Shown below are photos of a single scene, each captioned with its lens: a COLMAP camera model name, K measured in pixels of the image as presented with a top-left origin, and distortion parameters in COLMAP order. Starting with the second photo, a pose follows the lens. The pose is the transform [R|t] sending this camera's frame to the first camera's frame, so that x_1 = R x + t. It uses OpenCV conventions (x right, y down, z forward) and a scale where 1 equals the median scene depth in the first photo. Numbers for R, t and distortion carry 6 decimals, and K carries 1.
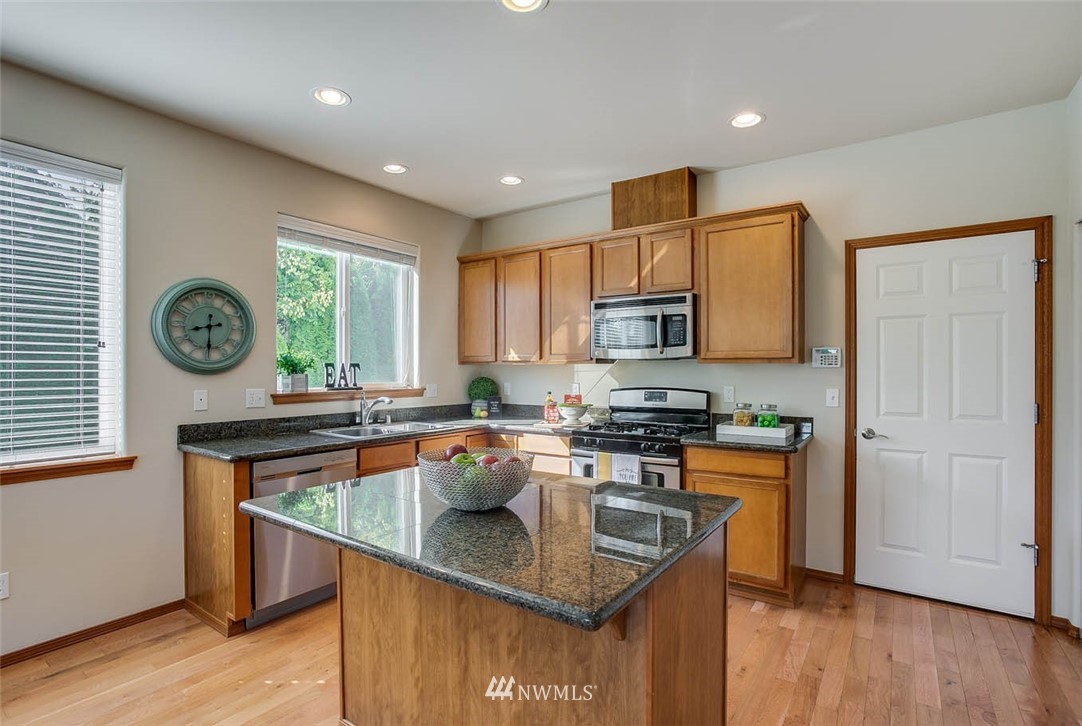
lens RADIAL K [[519.4, 0, 525.8], [0, 519.4, 366.1], [0, 0, 1]] dist [-0.052040, 0.059398]
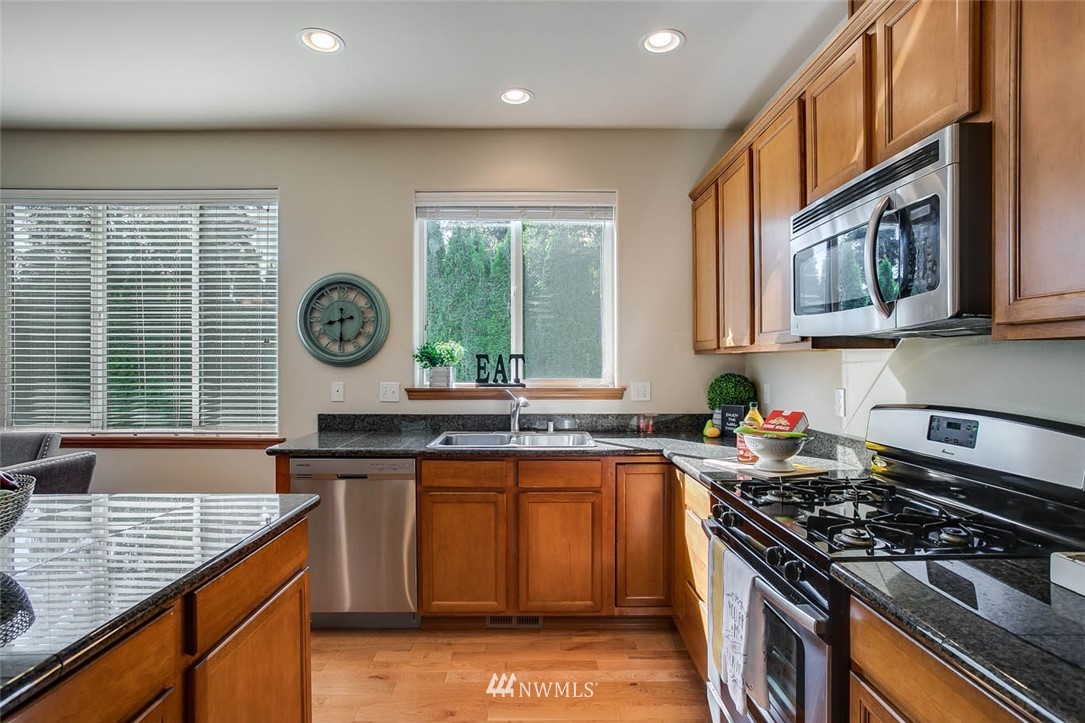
lens RADIAL K [[550.6, 0, 542.5], [0, 550.6, 361.5], [0, 0, 1]] dist [0.001044, 0.000047]
pose [[0.598991, -0.001836, -0.800753, 0.430200], [0.005224, 0.999985, 0.001614, 0.005334], [0.800739, -0.005150, 0.598992, 0.566020]]
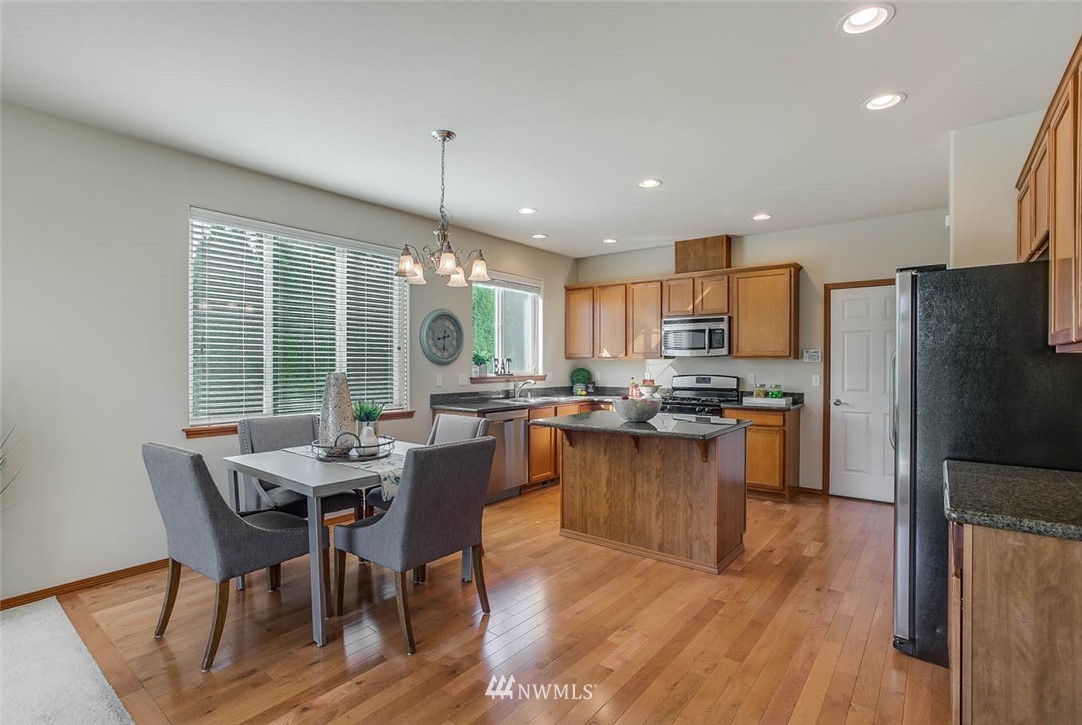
lens RADIAL K [[509.1, 0, 541.0], [0, 509.1, 362.5], [0, 0, 1]] dist [0.001596, 0.000365]
pose [[0.999592, 0.002161, -0.028487, -0.209367], [-0.002026, 0.999987, 0.004765, -0.001333], [0.028497, -0.004705, 0.999583, -0.588576]]
